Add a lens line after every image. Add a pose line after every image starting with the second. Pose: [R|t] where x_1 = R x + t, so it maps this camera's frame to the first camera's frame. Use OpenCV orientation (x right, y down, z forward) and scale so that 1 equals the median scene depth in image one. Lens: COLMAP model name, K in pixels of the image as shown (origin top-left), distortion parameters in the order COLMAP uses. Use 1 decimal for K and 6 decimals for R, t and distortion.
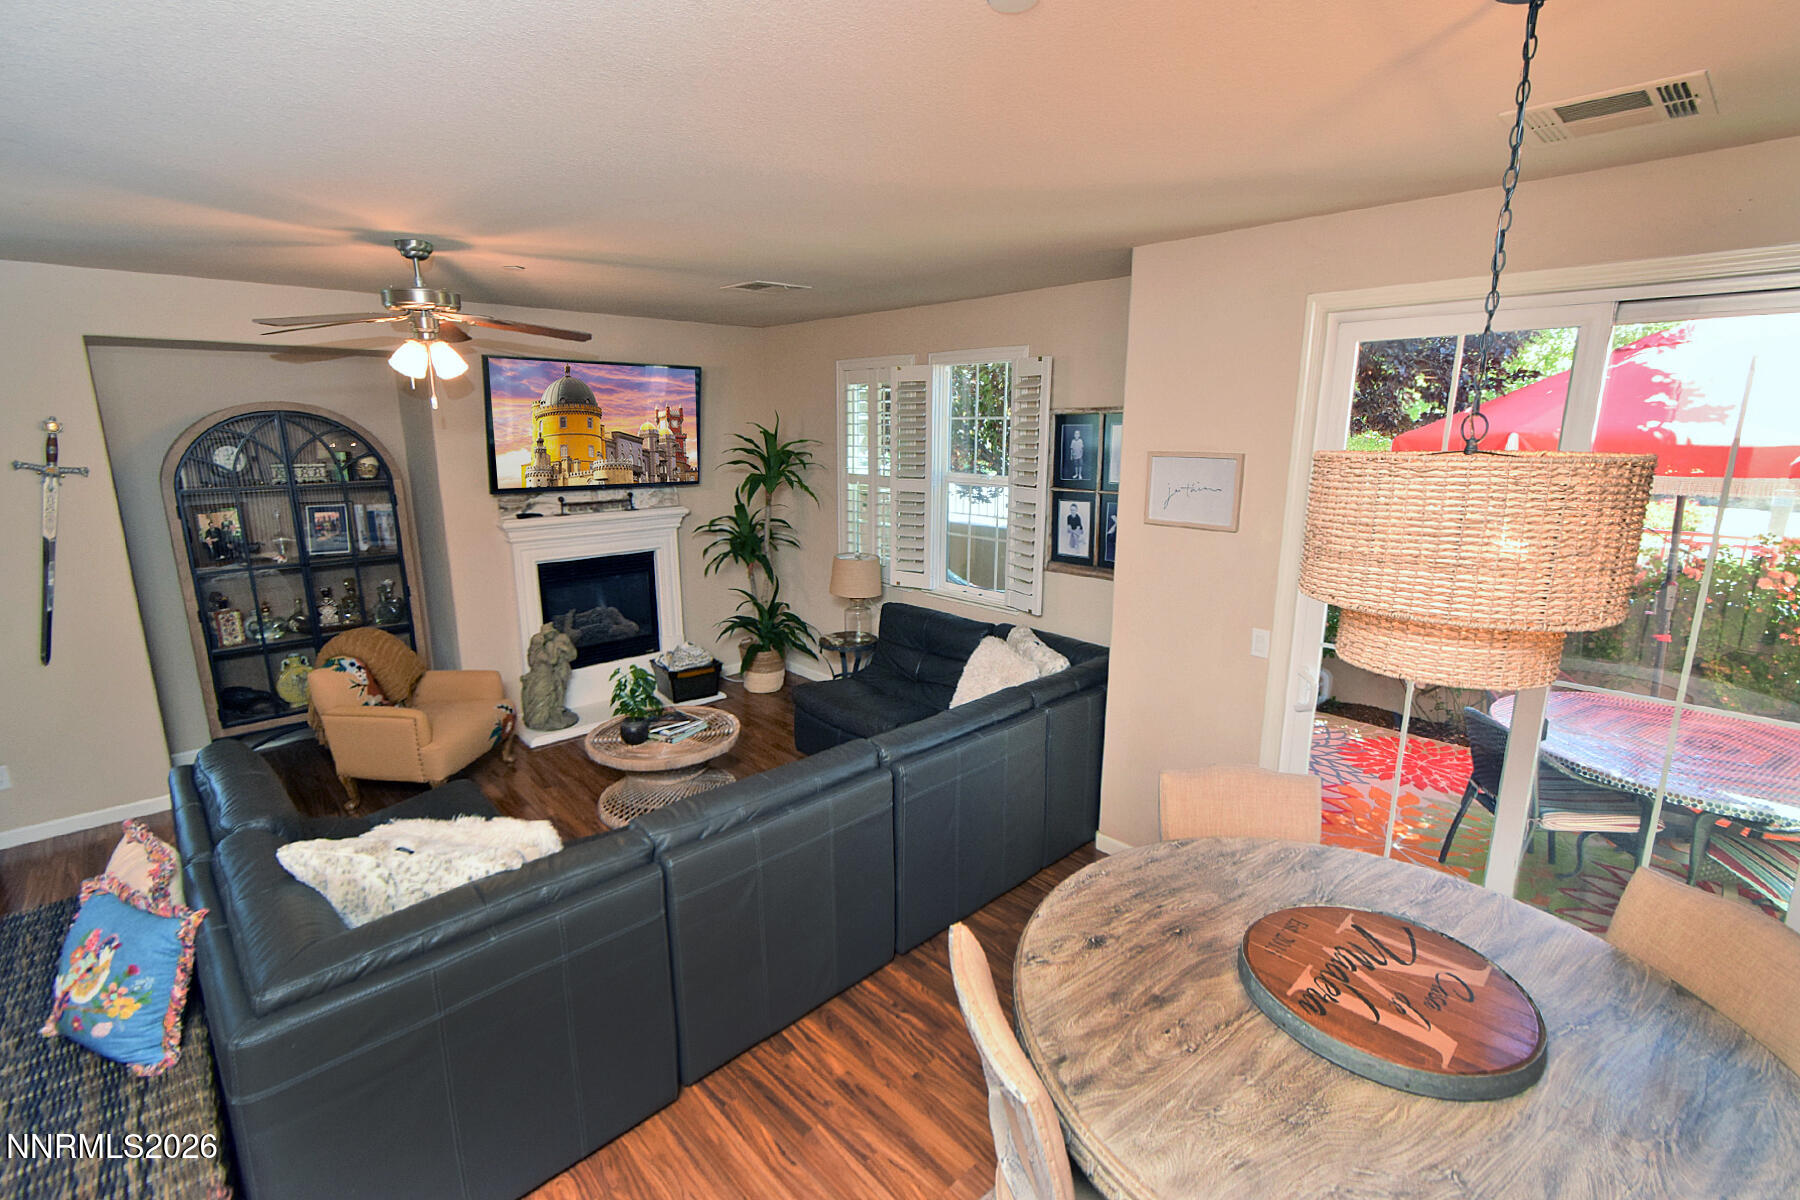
lens RADIAL K [[807.2, 0, 905.8], [0, 807.2, 603.7], [0, 0, 1]] dist [-0.002049, -0.000278]
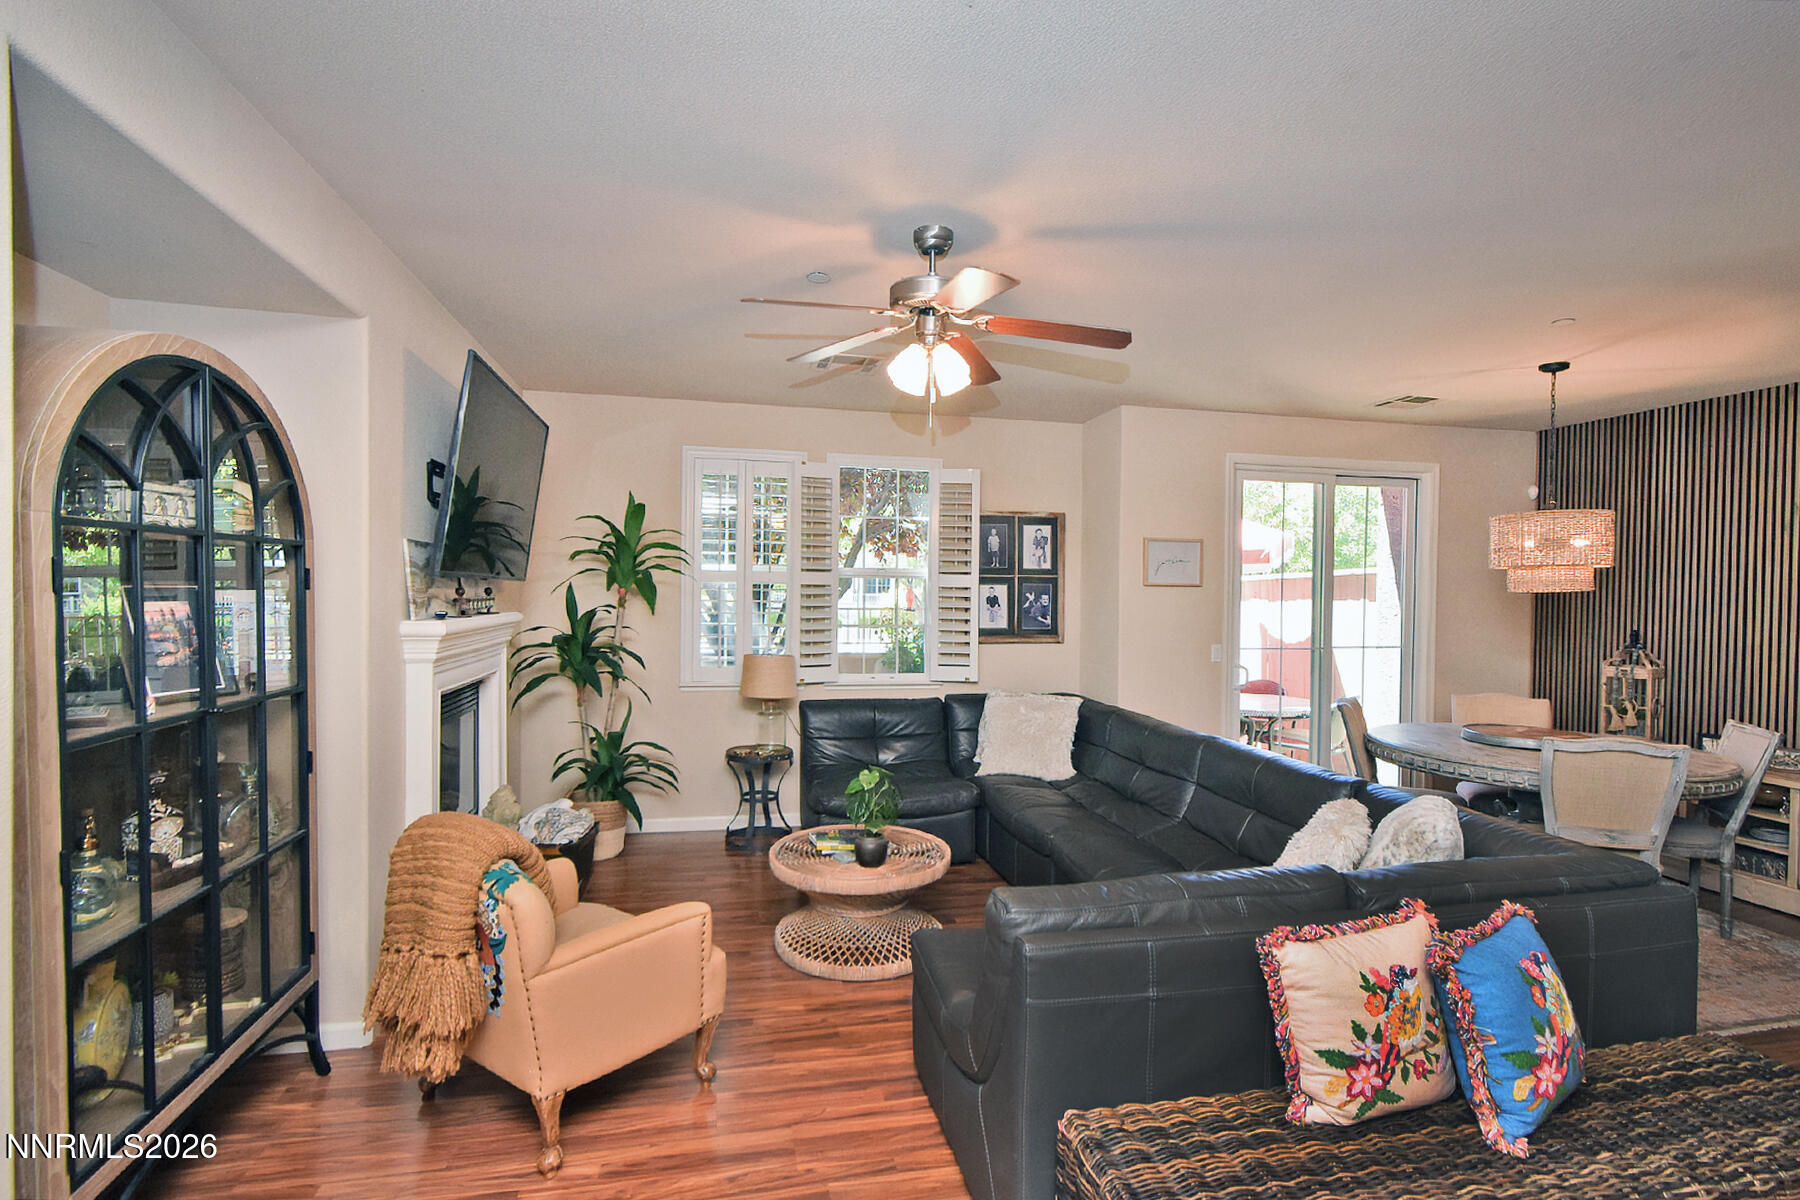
lens RADIAL K [[835.4, 0, 896.9], [0, 835.4, 607.9], [0, 0, 1]] dist [0.001346, 0.000182]
pose [[0.517445, -0.010310, 0.855654, -0.976957], [0.173675, 0.980382, -0.093215, 0.003572], [-0.837906, 0.196839, 0.509085, 0.472110]]
